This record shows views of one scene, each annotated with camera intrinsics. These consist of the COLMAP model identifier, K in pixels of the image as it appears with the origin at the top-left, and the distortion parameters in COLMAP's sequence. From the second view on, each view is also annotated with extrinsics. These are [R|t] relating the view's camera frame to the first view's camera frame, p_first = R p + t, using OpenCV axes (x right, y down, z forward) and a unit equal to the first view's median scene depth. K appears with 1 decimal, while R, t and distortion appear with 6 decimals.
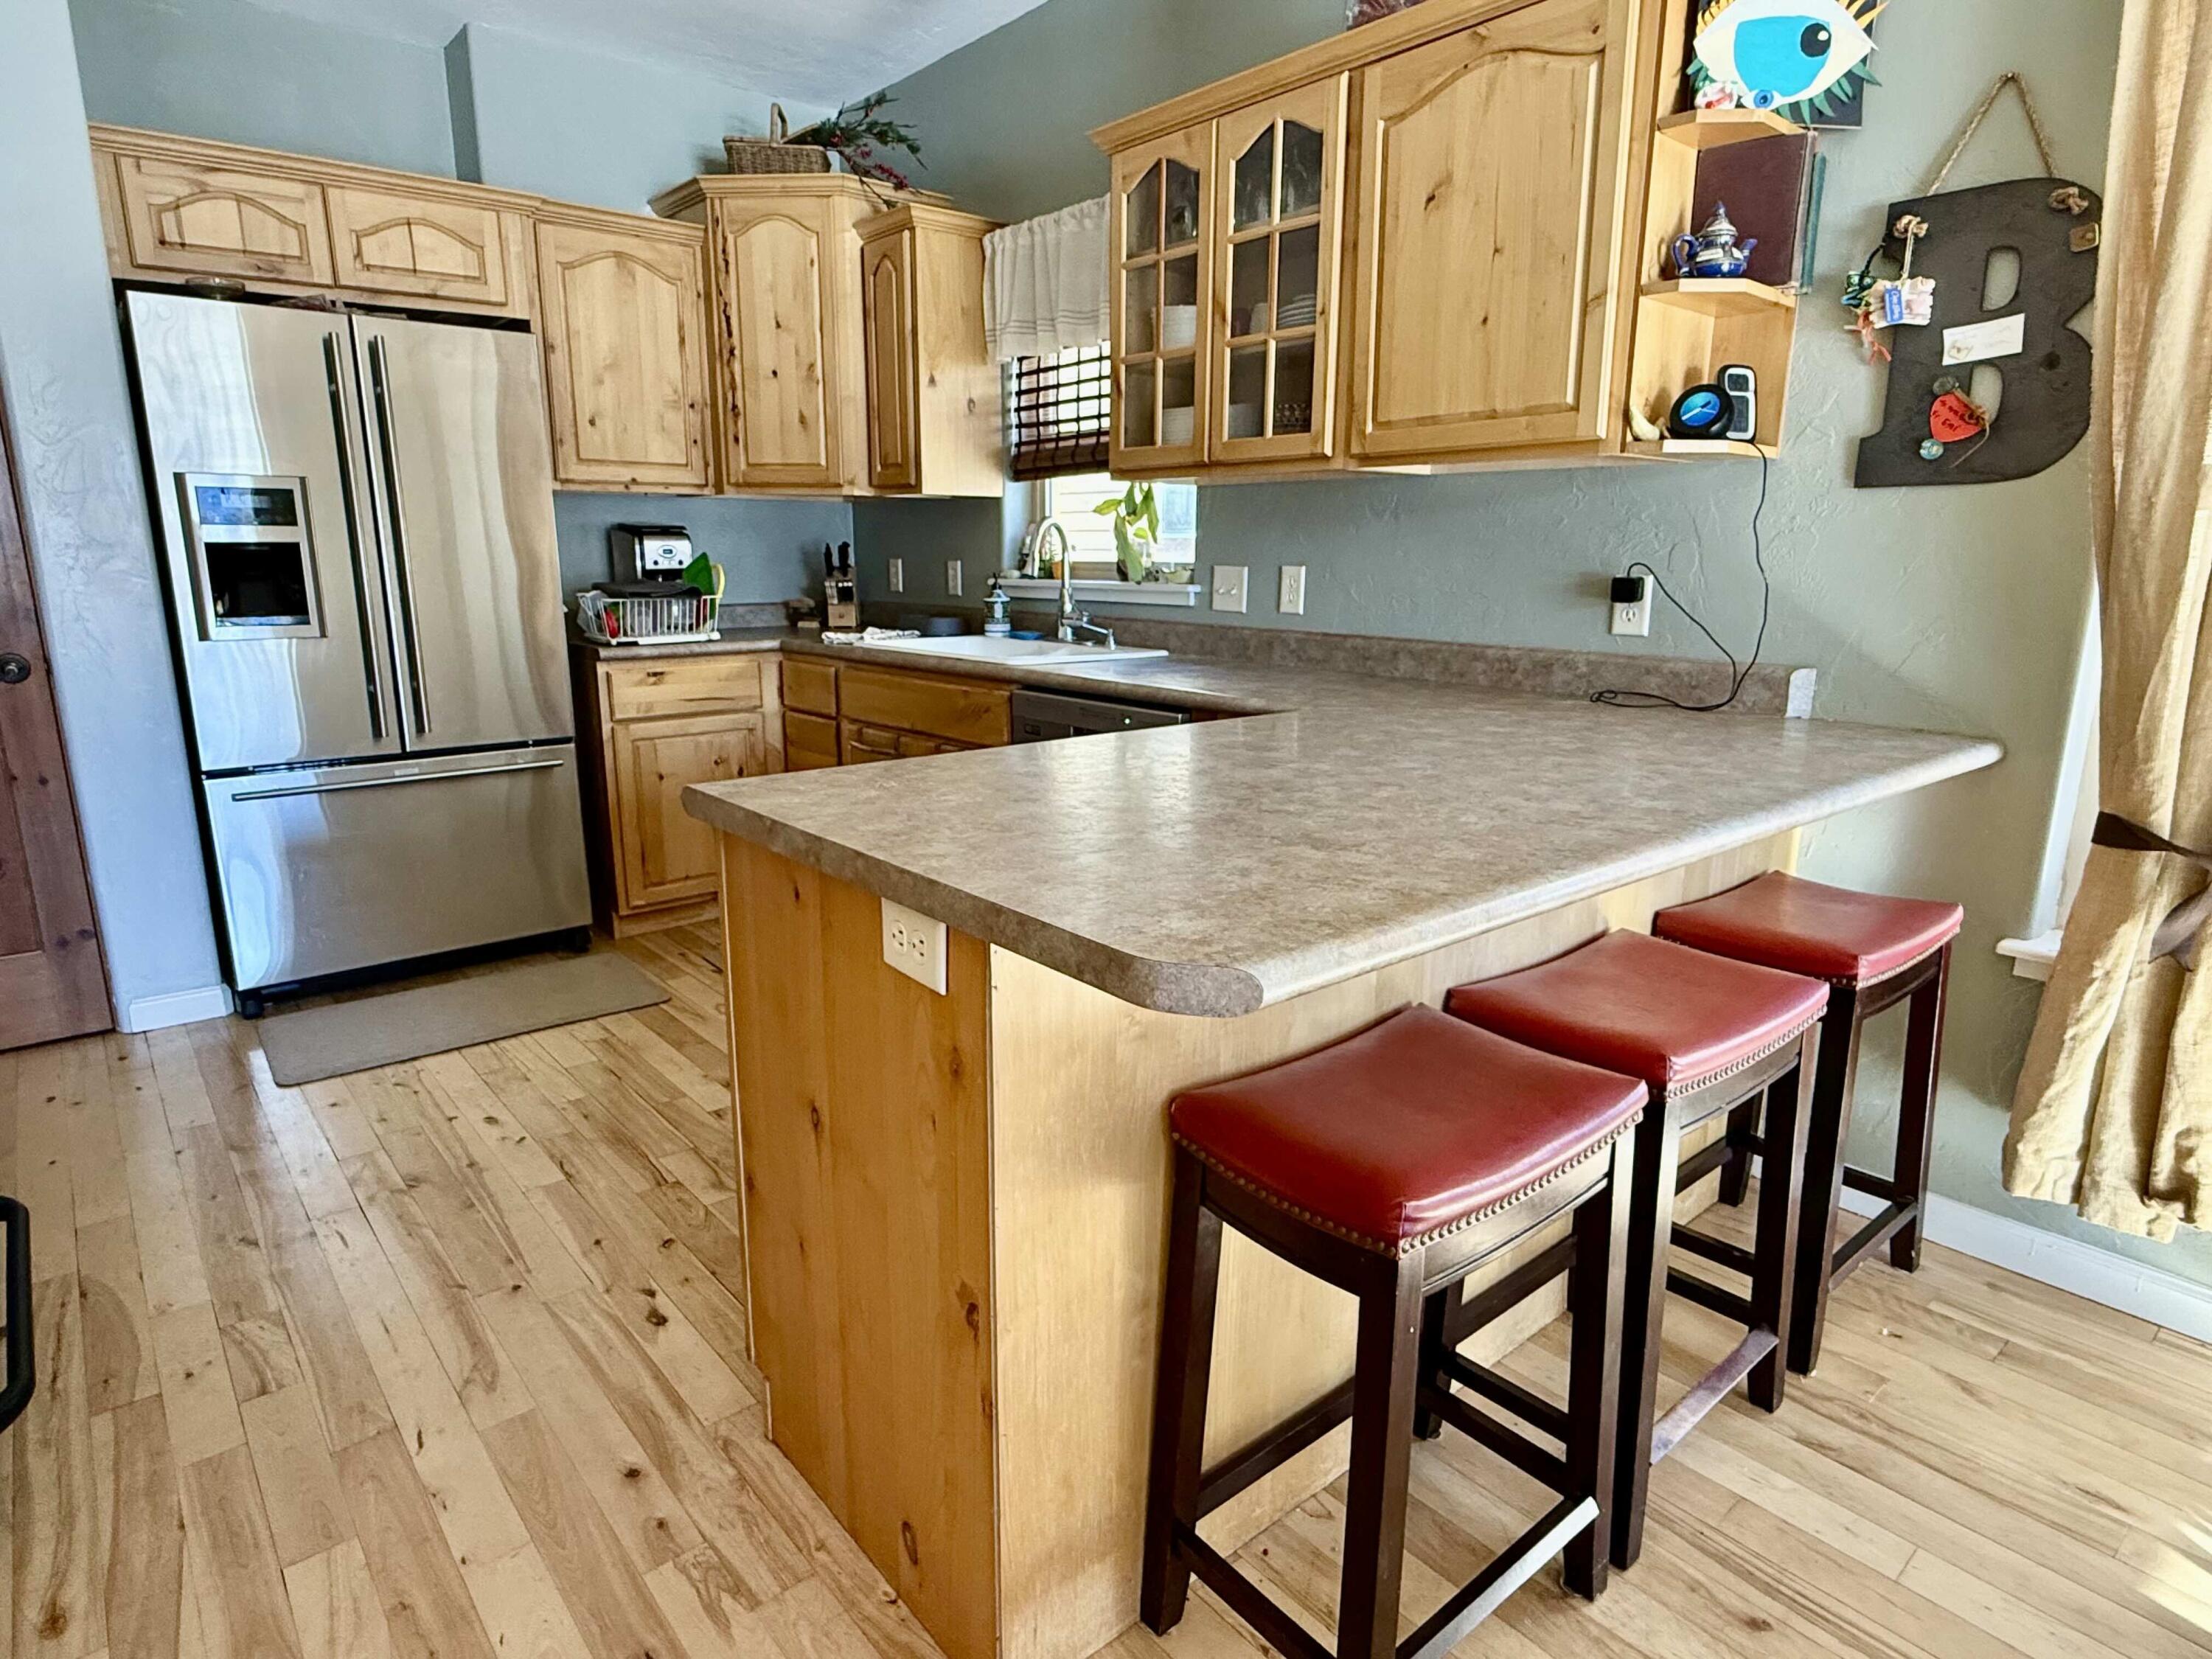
lens RADIAL K [[1246.4, 0, 1108.8], [0, 1246.4, 824.2], [0, 0, 1]] dist [0.000544, 0.002092]
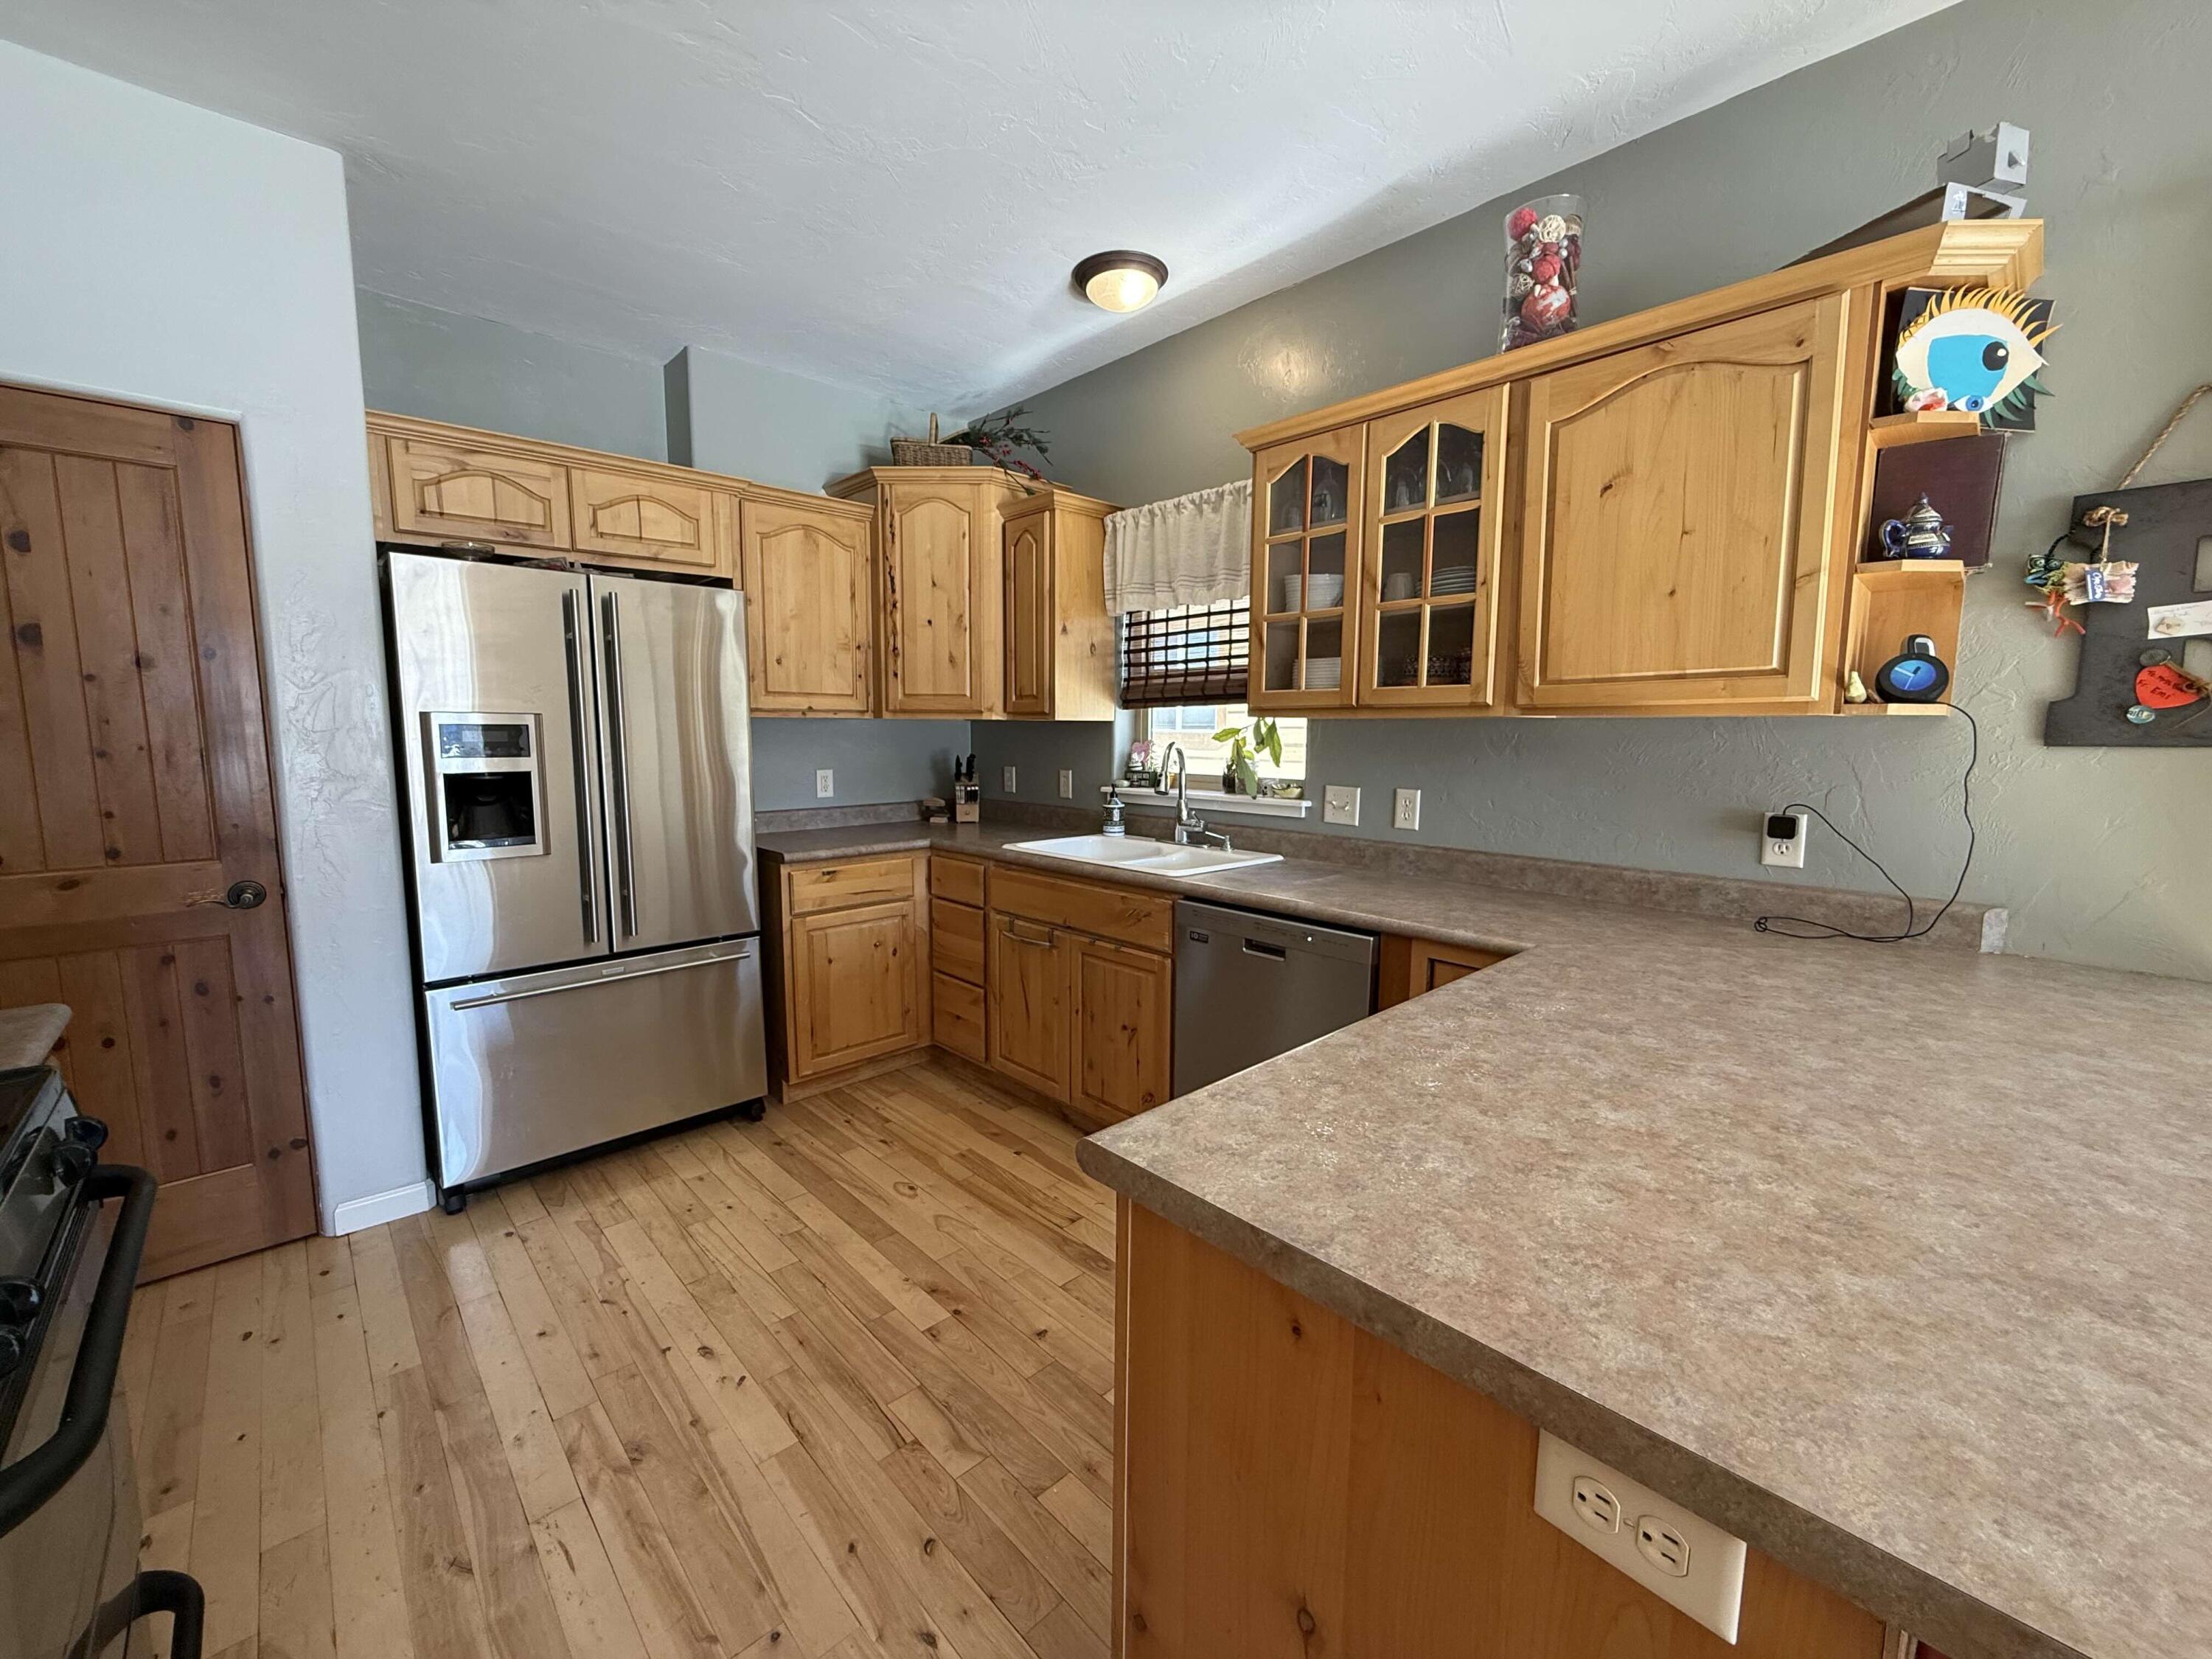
lens RADIAL K [[877.5, 0, 1103.8], [0, 877.5, 822.8], [0, 0, 1]] dist [0.000702, 0.000337]
pose [[0.998524, -0.005000, 0.054075, -0.196170], [0.010896, 0.993950, -0.109292, -0.096209], [-0.053201, 0.109720, 0.992538, 0.218106]]
